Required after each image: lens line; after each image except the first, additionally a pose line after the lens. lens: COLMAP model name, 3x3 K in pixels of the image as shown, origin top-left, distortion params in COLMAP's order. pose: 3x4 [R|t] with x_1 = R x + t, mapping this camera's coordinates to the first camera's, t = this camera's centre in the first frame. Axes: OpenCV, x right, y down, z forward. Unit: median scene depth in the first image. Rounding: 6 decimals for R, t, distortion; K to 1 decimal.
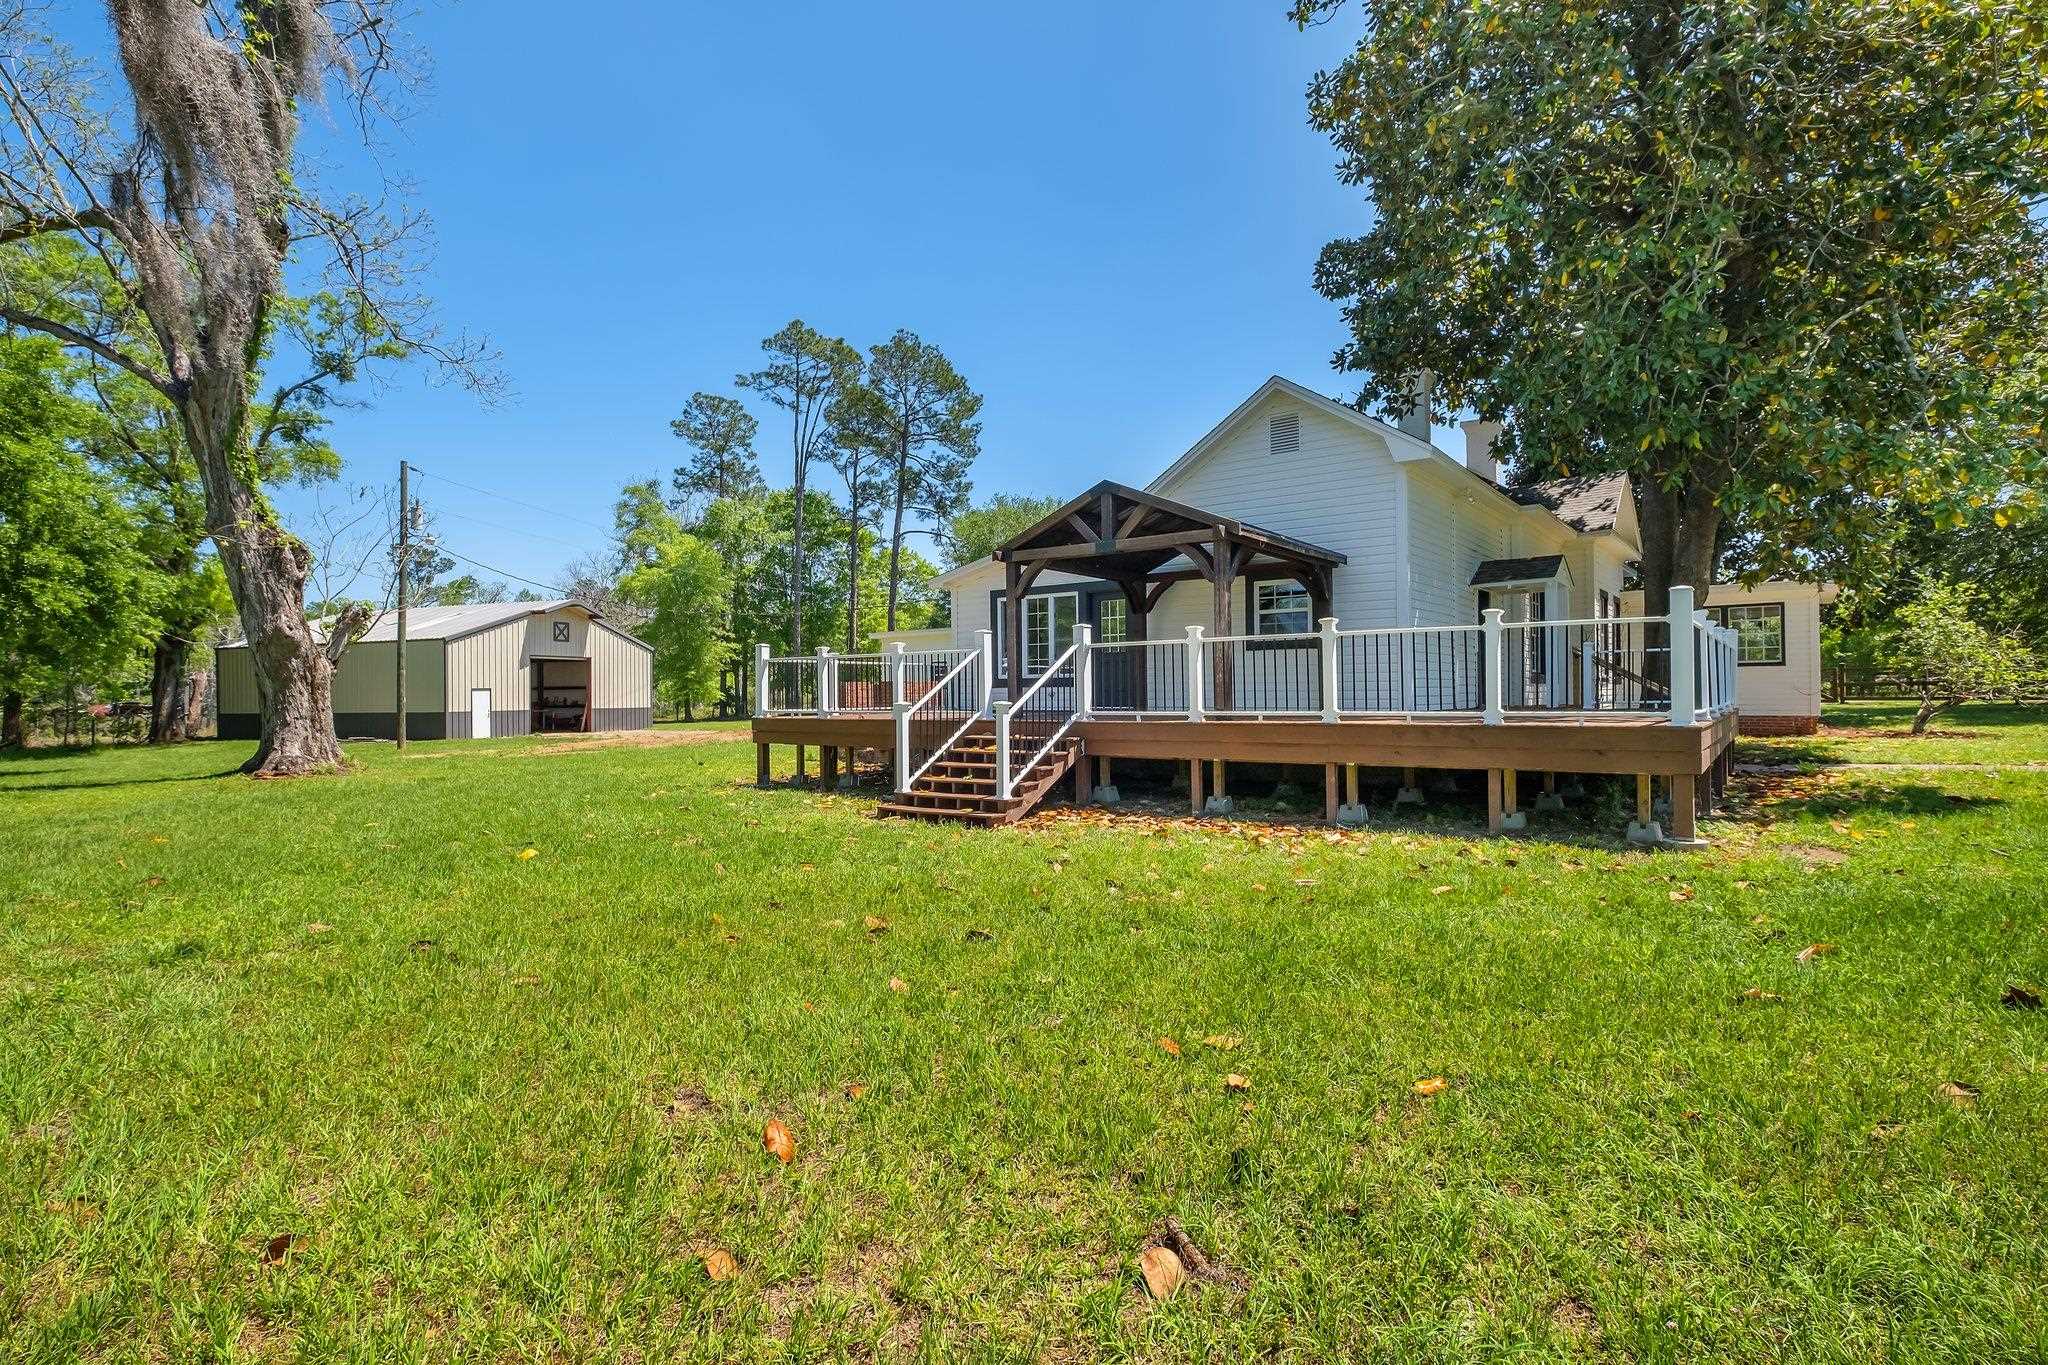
lens RADIAL K [[992.4, 0, 1025.3], [0, 992.4, 688.1], [0, 0, 1]] dist [0.000468, -0.000234]
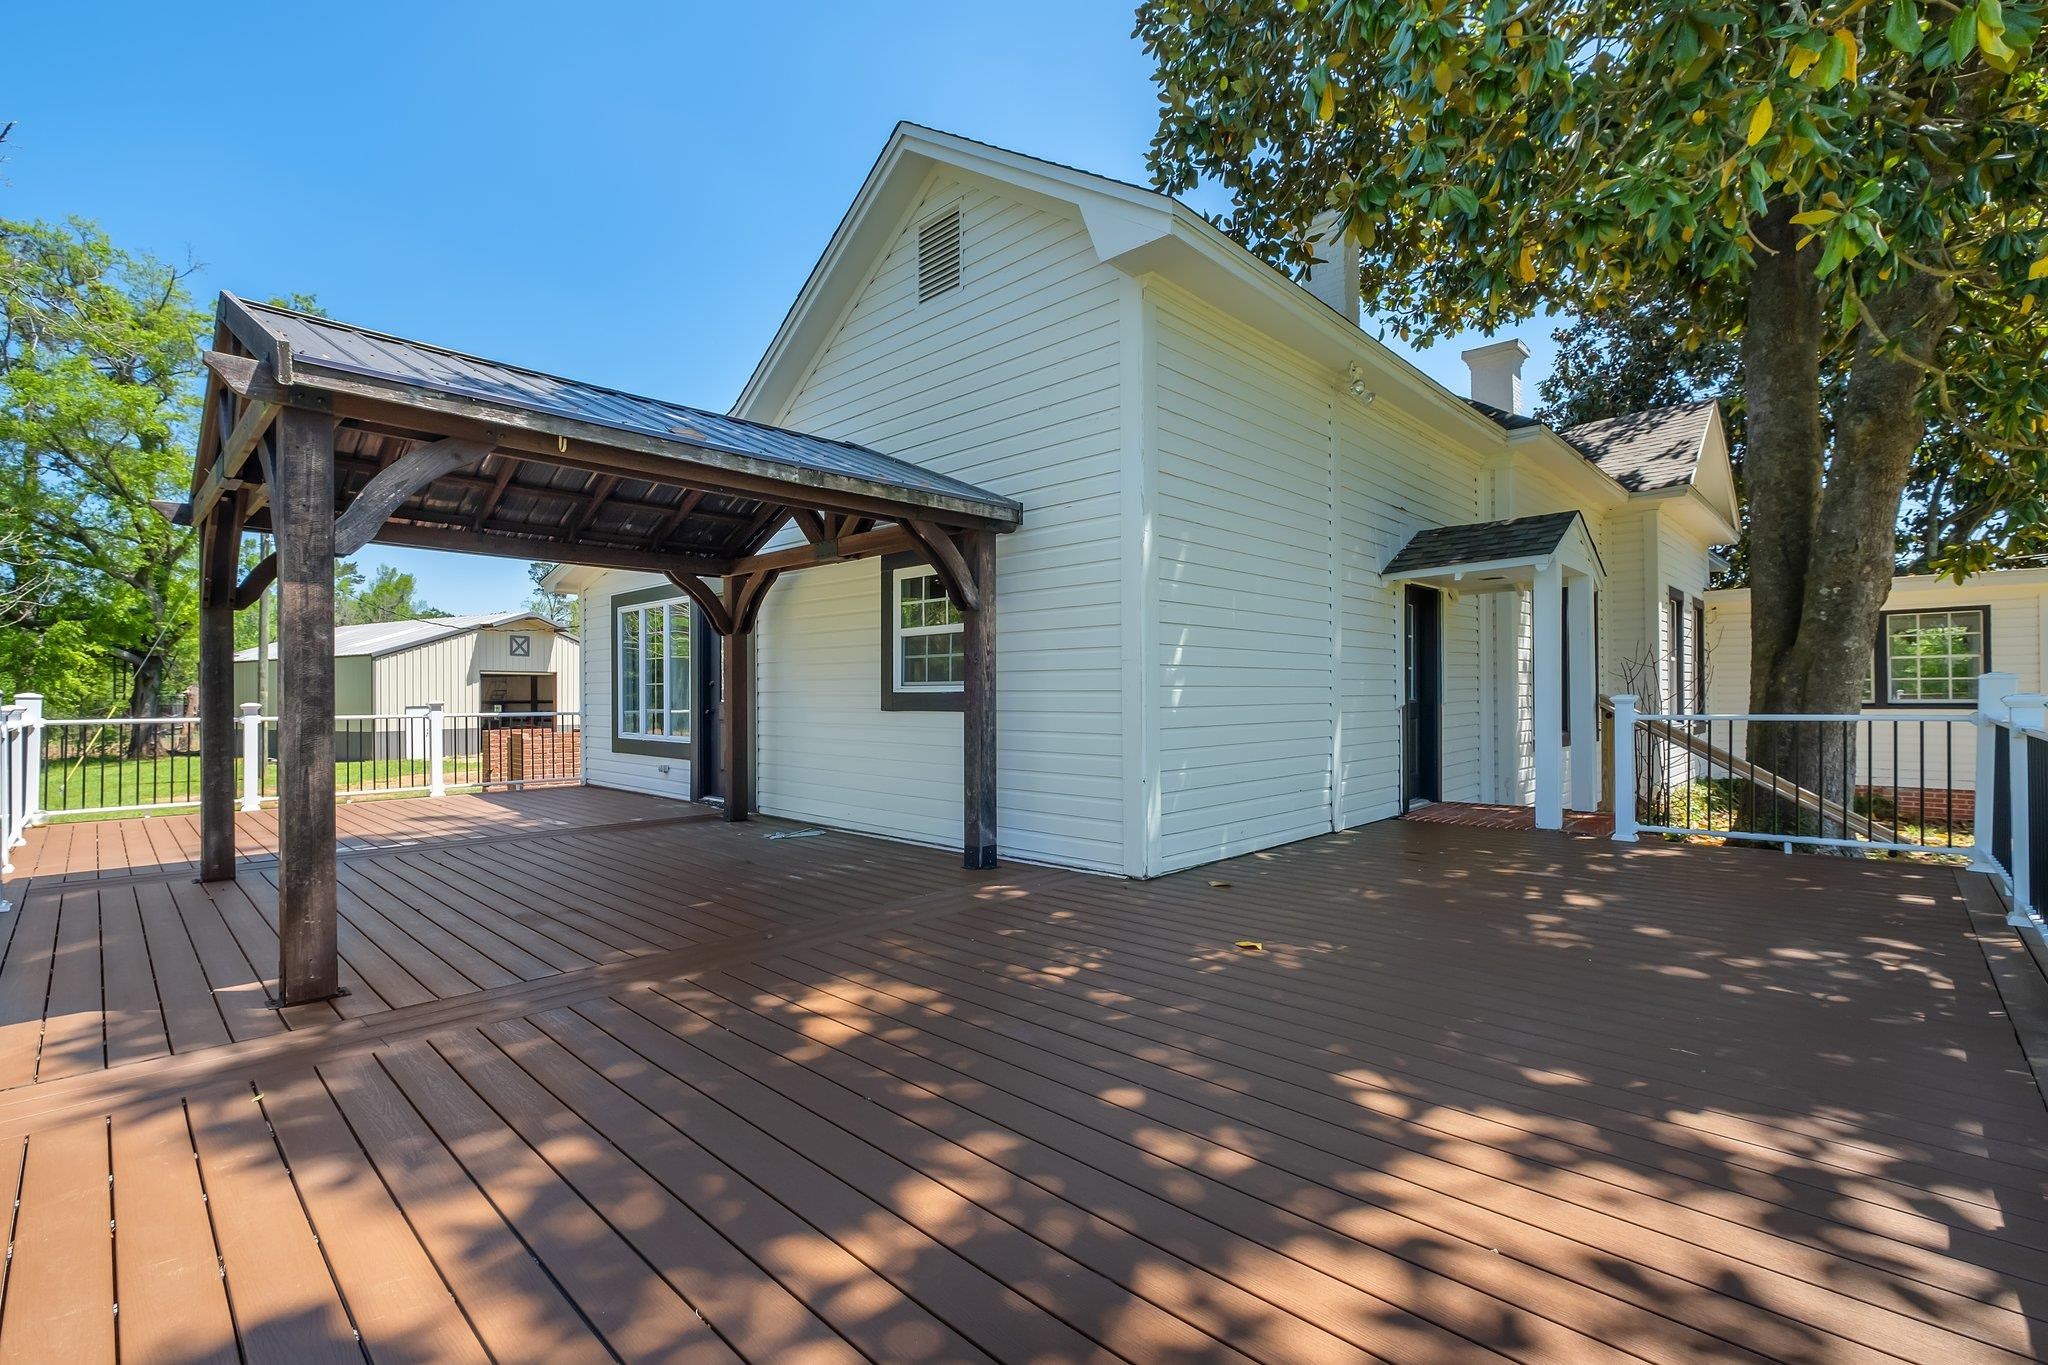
lens RADIAL K [[895.4, 0, 1023.7], [0, 895.4, 687.1], [0, 0, 1]] dist [-0.010861, -0.000362]
pose [[0.993629, 0.002577, -0.112674, 0.103438], [-0.002749, 0.999995, -0.001372, -0.015012], [0.112670, 0.001673, 0.993631, 0.172507]]
